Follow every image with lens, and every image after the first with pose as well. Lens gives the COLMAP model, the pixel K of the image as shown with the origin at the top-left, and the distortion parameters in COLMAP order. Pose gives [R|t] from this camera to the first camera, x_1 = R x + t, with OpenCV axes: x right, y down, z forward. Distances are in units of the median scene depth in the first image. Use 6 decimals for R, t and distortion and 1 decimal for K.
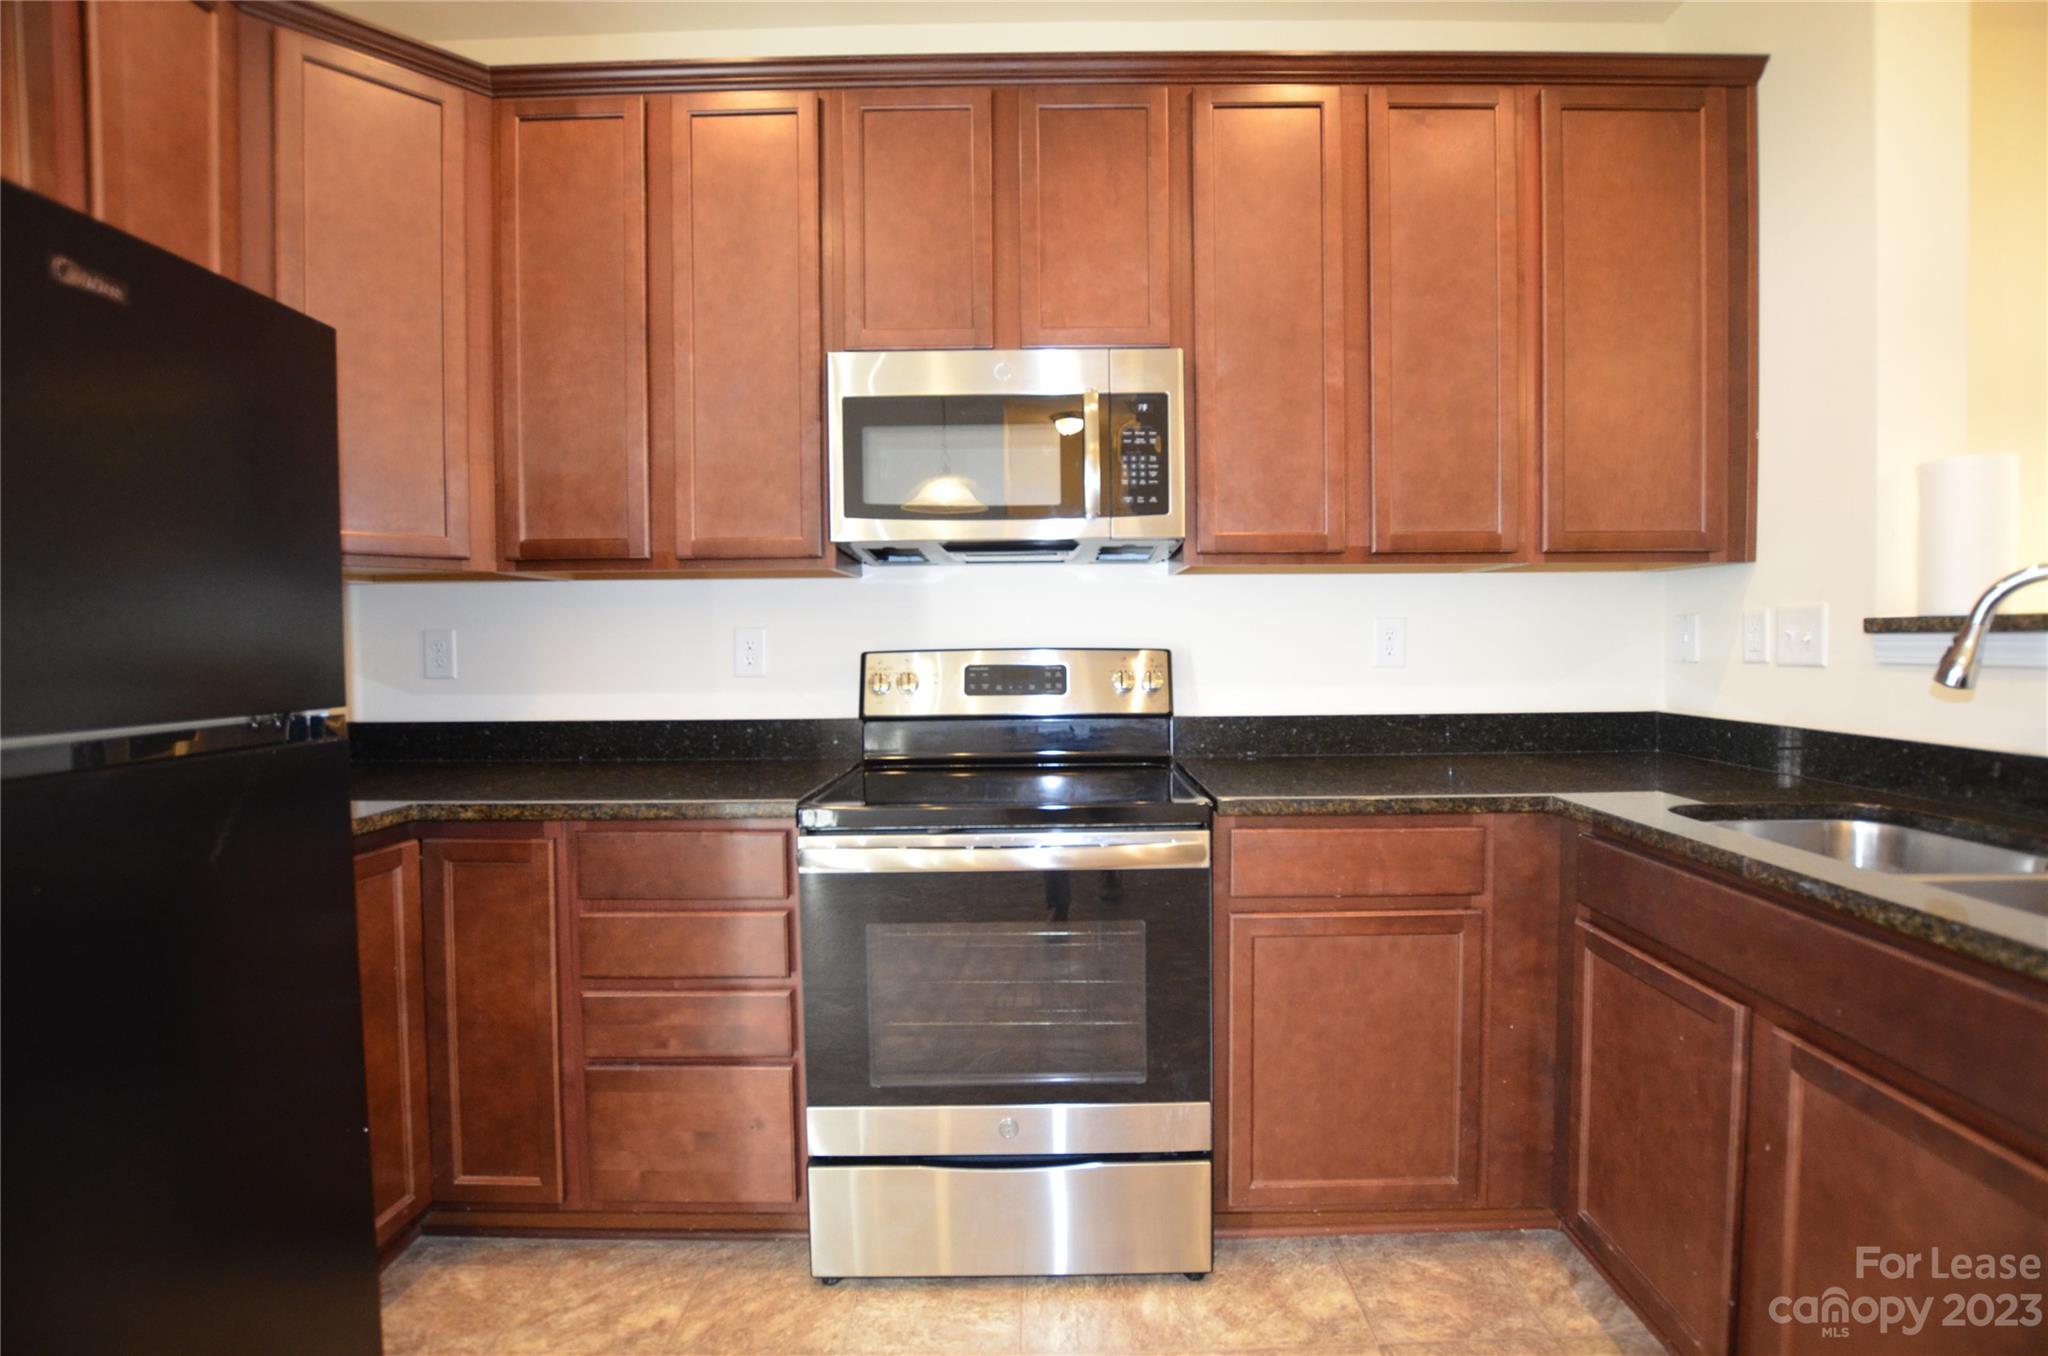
lens RADIAL K [[890.0, 0, 1039.5], [0, 890.0, 675.1], [0, 0, 1]] dist [-0.027796, 0.001752]
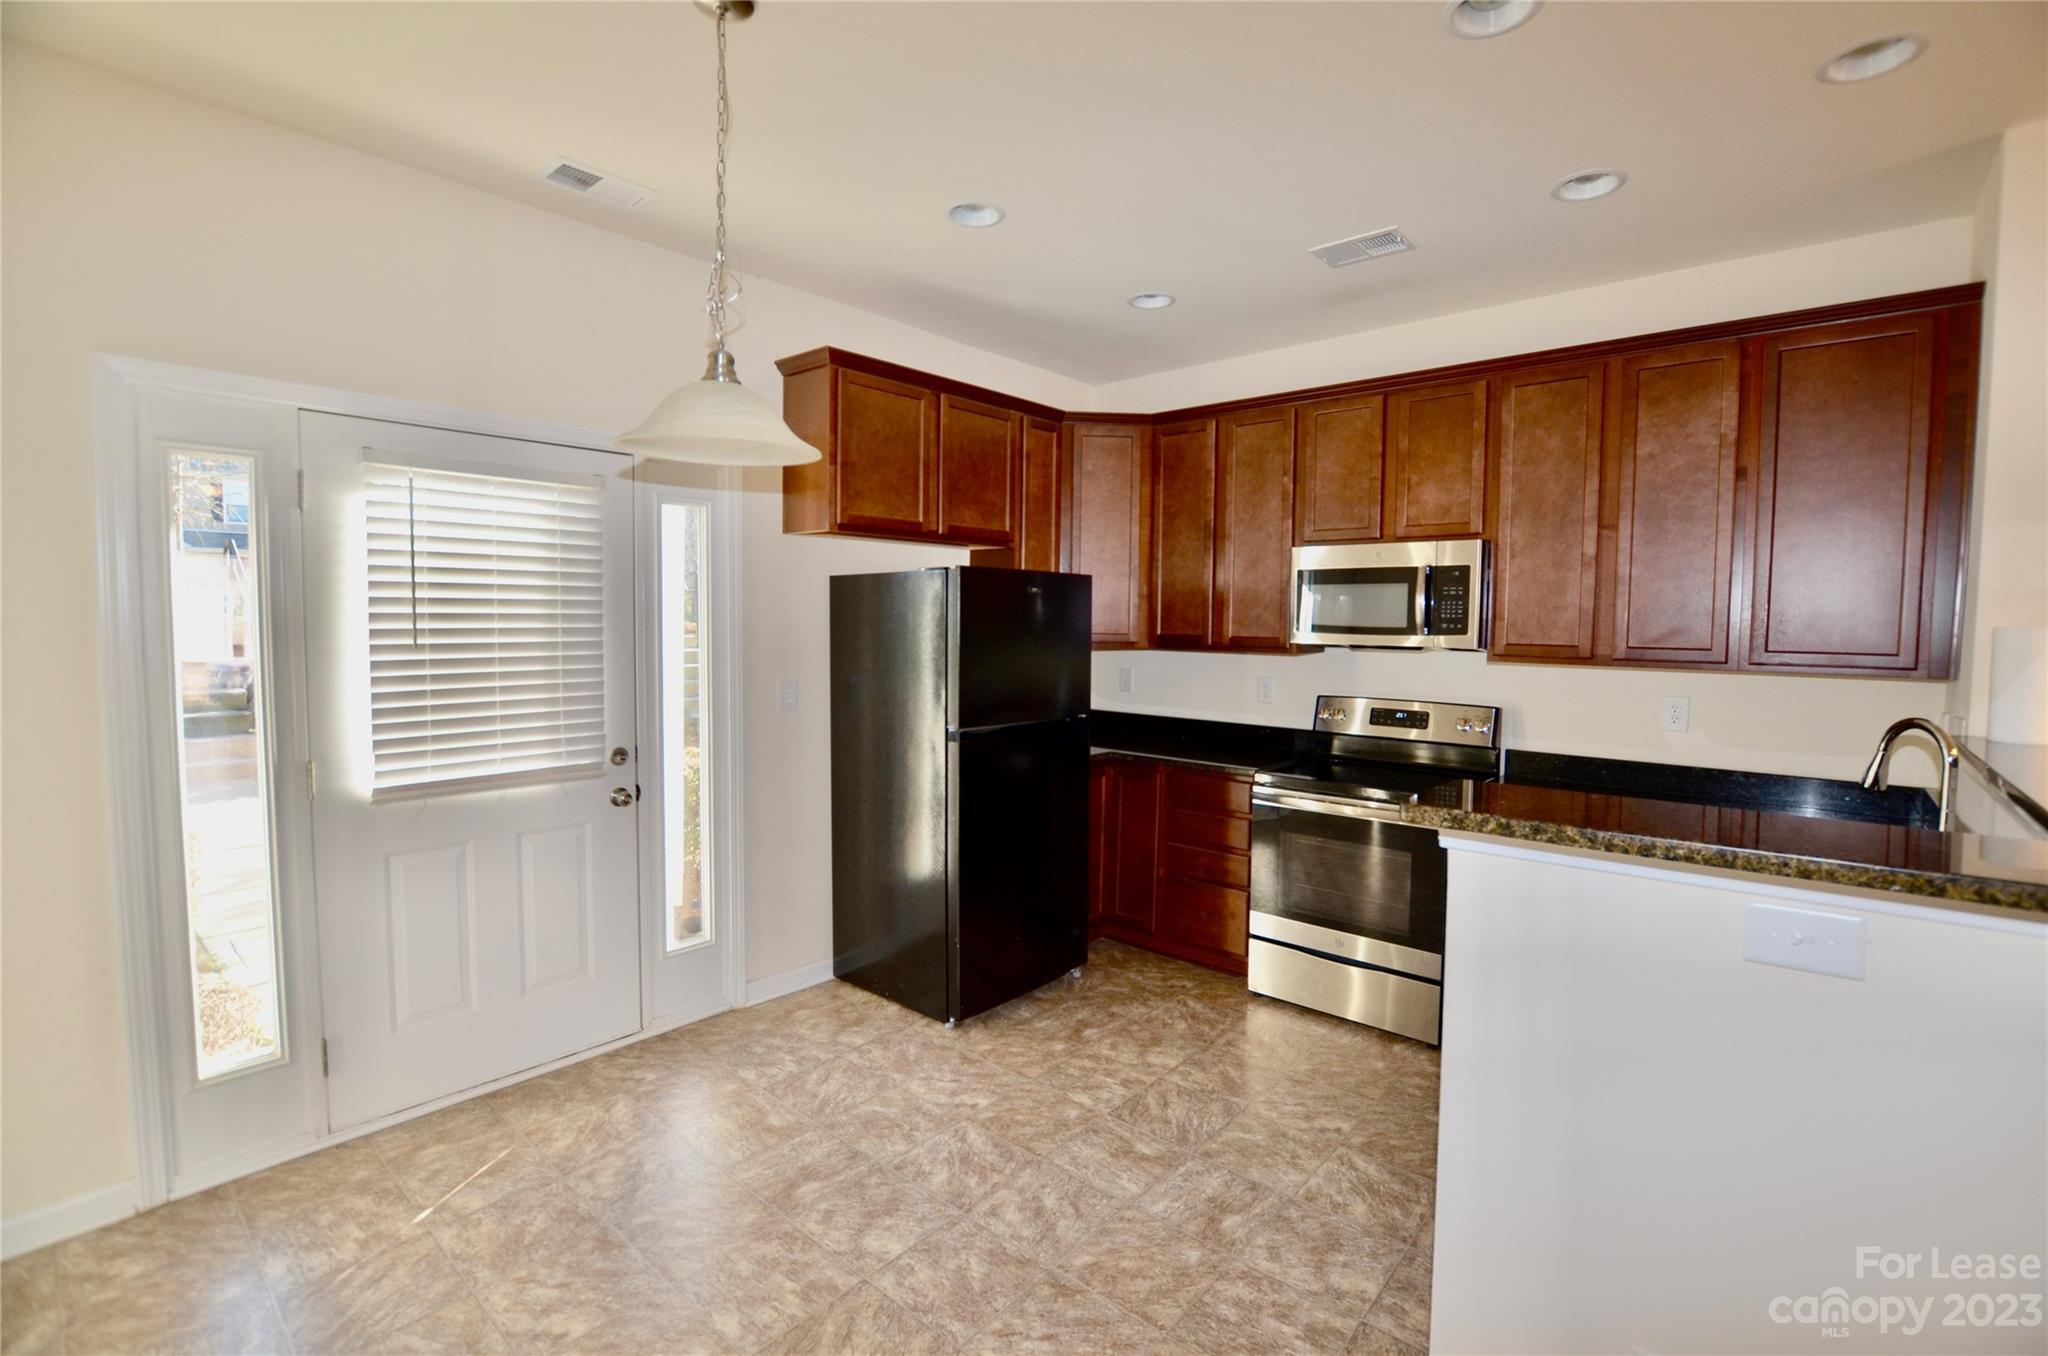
lens RADIAL K [[890.0, 0, 1027.2], [0, 890.0, 673.2], [0, 0, 1]] dist [-0.027796, 0.001752]
pose [[0.737173, 0.055300, -0.673437, 0.668063], [-0.039597, 0.998468, 0.038646, -0.134932], [0.674542, -0.001822, 0.738234, -0.850340]]
